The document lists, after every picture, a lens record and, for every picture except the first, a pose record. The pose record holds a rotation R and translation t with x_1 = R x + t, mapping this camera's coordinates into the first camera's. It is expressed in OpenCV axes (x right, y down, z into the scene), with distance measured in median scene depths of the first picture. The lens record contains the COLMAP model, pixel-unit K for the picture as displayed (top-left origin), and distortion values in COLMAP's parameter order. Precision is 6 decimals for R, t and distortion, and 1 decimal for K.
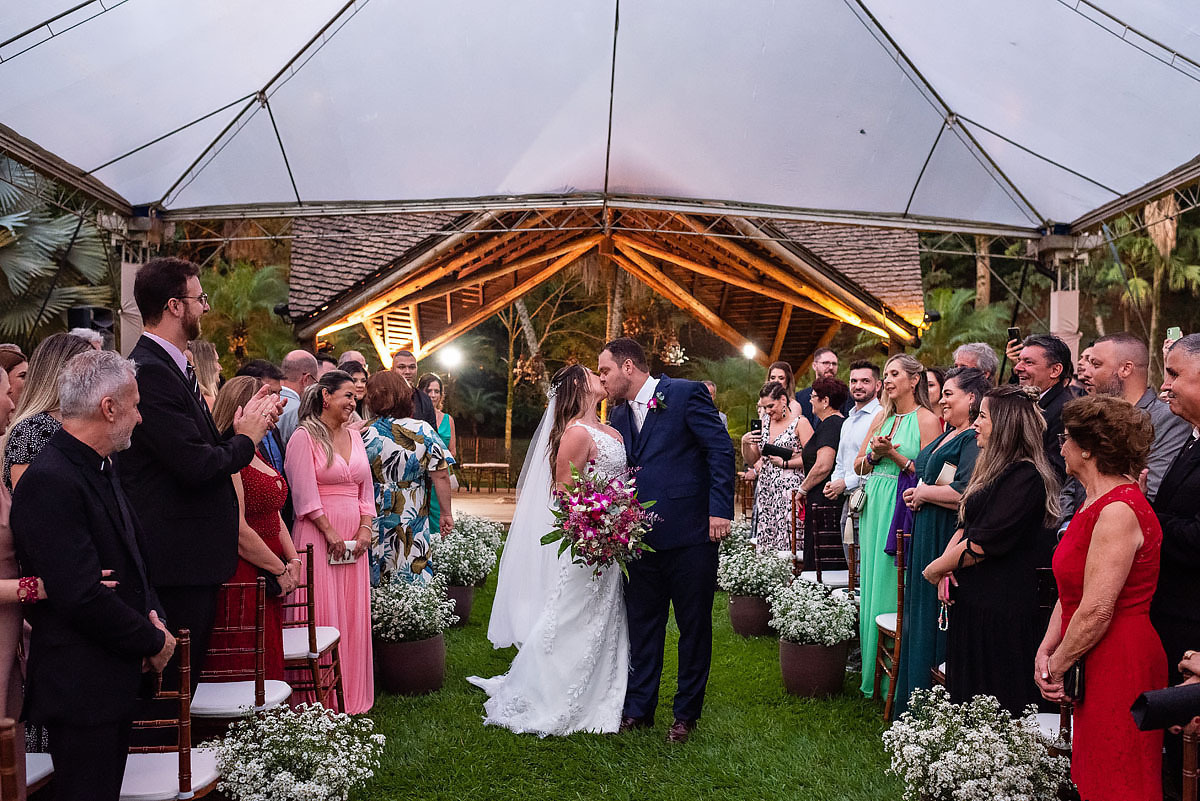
lens RADIAL K [[1208.0, 0, 600.0], [0, 1208.0, 400.5], [0, 0, 1]] dist [-0.097579, 0.114425]
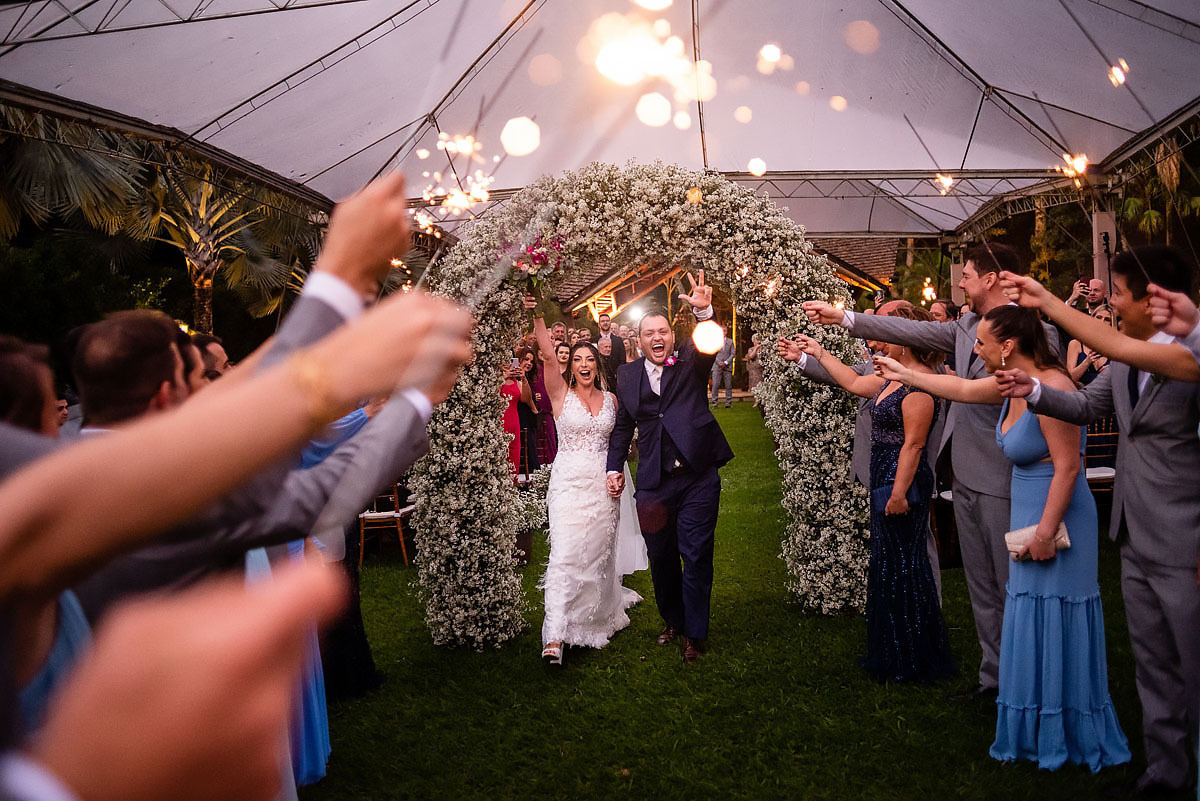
lens RADIAL K [[1208.0, 0, 600.0], [0, 1208.0, 400.5], [0, 0, 1]] dist [-0.097579, 0.114425]
pose [[0.989751, -0.056542, -0.131134, 0.030805], [0.063842, 0.996597, 0.052145, -0.004687], [0.127740, -0.059982, 0.989992, -0.516565]]
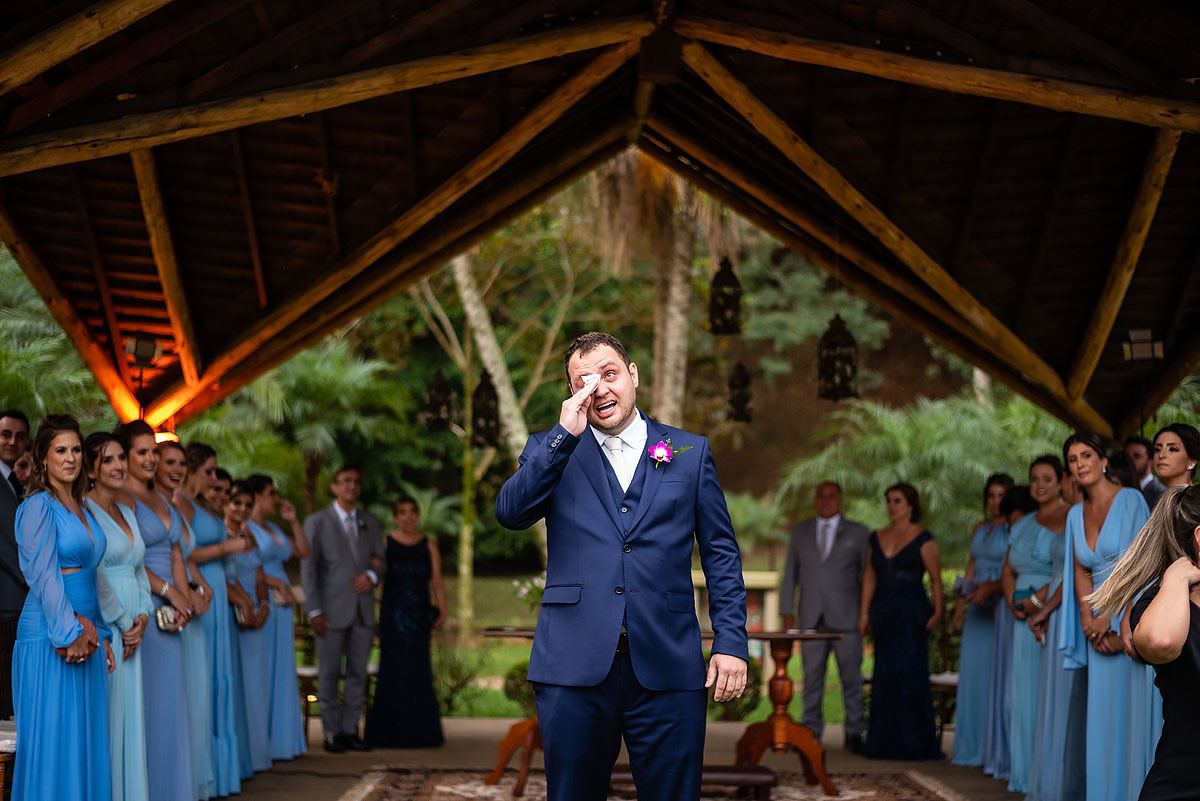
lens RADIAL K [[1208.0, 0, 600.0], [0, 1208.0, 400.5], [0, 0, 1]] dist [-0.097579, 0.114425]
pose [[0.999293, -0.018782, -0.032575, -0.001656], [0.015610, 0.995352, -0.095030, 0.005827], [0.034208, 0.094454, 0.994941, 0.627330]]
